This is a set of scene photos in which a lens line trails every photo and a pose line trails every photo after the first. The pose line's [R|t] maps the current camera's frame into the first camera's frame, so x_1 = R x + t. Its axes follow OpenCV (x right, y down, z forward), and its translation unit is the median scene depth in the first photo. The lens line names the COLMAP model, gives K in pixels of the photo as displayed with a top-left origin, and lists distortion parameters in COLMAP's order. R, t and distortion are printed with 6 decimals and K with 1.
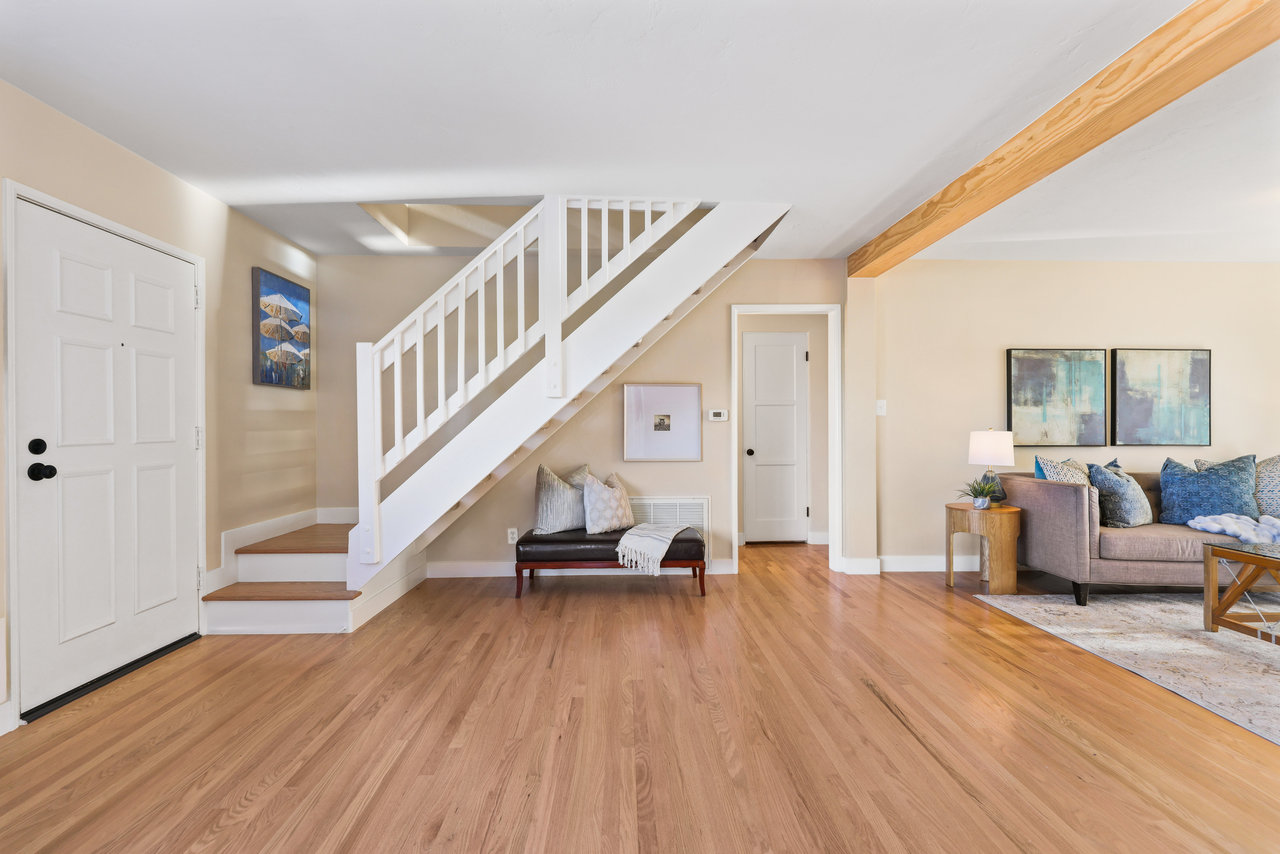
lens RADIAL K [[574.7, 0, 640.0], [0, 574.7, 427.0], [0, 0, 1]] dist [0.000901, 0.000107]
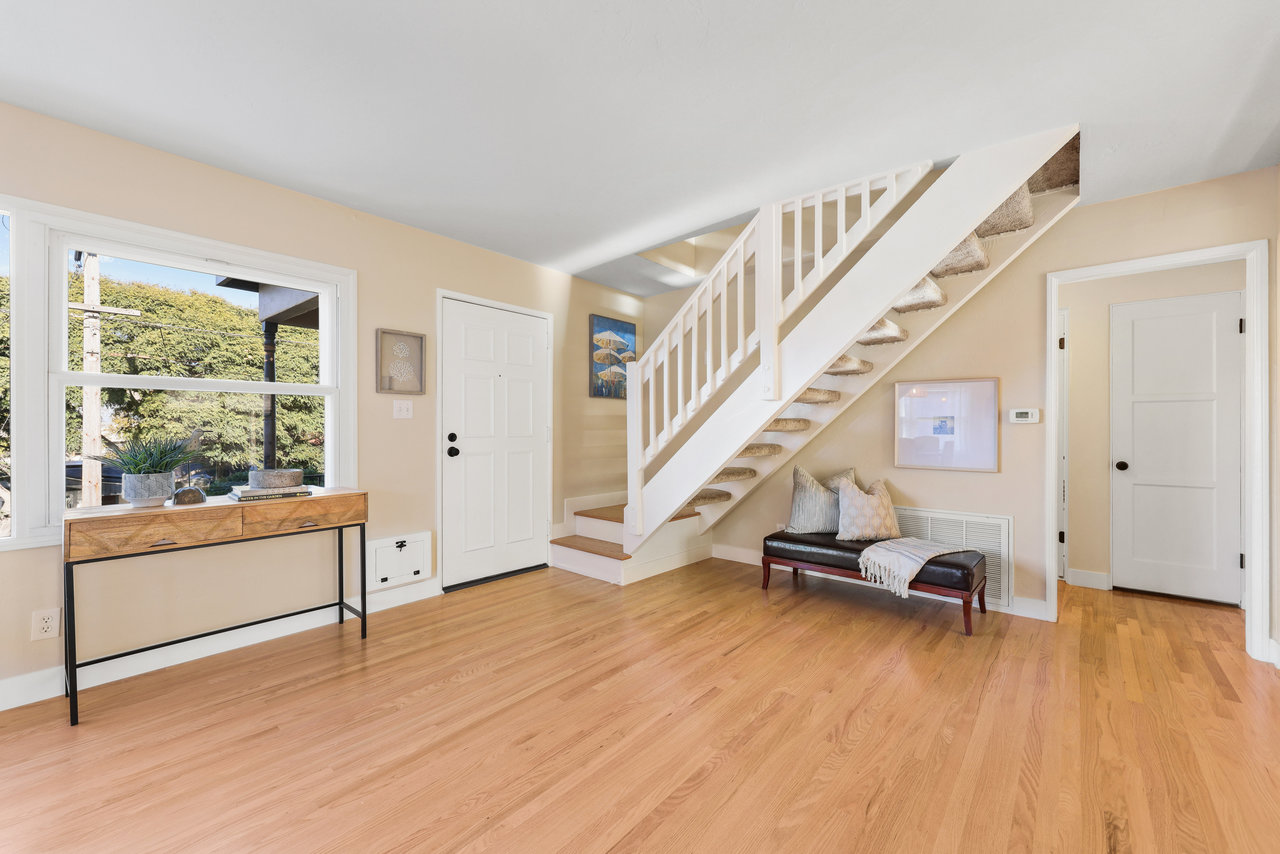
lens RADIAL K [[519.8, 0, 640.0], [0, 519.8, 427.0], [0, 0, 1]] dist [-0.001711, -0.000274]
pose [[0.736381, 0.005254, -0.676547, 0.302601], [-0.007537, 0.999971, -0.000439, -0.001056], [0.676525, 0.005422, 0.736399, 0.149612]]
